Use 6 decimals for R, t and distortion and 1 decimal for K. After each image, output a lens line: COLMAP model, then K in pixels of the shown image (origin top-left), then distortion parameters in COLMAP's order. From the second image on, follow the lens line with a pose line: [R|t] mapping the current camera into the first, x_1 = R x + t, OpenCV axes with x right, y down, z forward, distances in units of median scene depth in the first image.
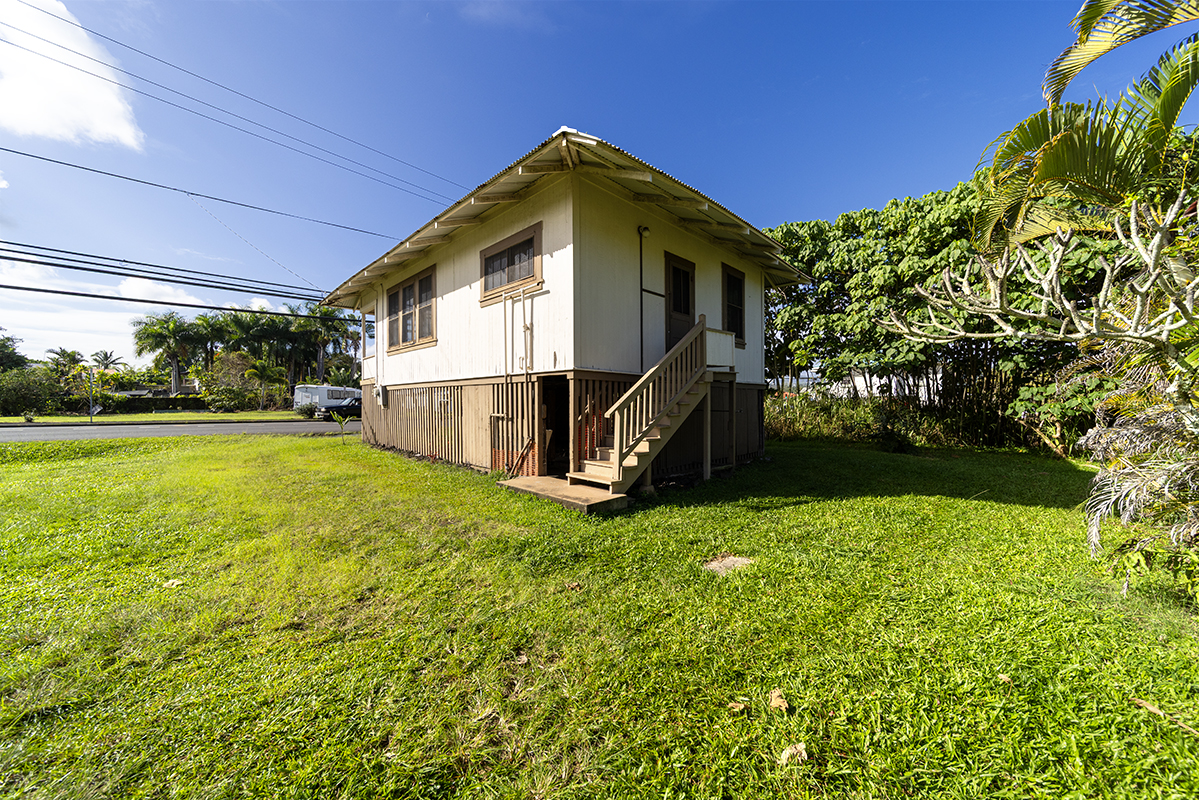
lens RADIAL K [[421.6, 0, 602.5], [0, 421.6, 403.1], [0, 0, 1]] dist [0.000644, 0.000008]
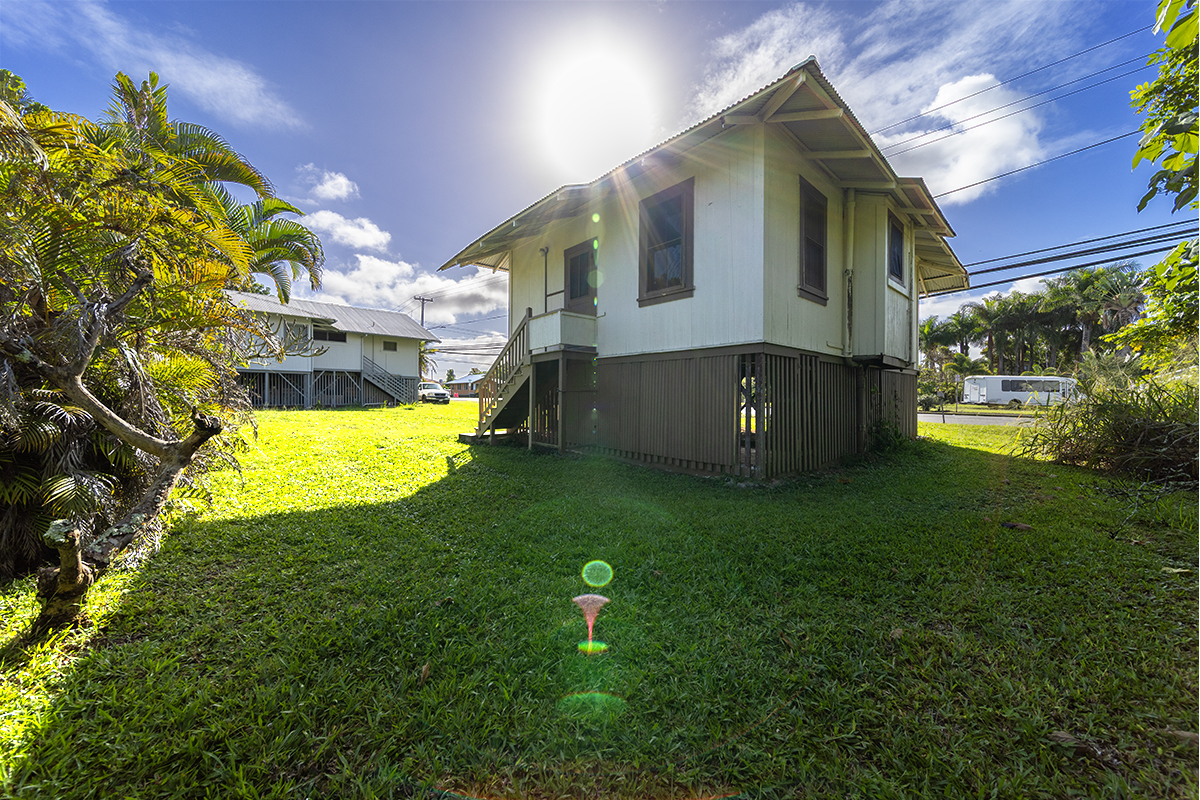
lens RADIAL K [[421.6, 0, 601.1], [0, 421.6, 397.5], [0, 0, 1]] dist [0.000644, 0.000008]
pose [[-0.048171, -0.003867, -0.998832, 1.357421], [0.000244, 0.999992, -0.003884, 0.043678], [0.998839, -0.000431, -0.048169, 1.221711]]
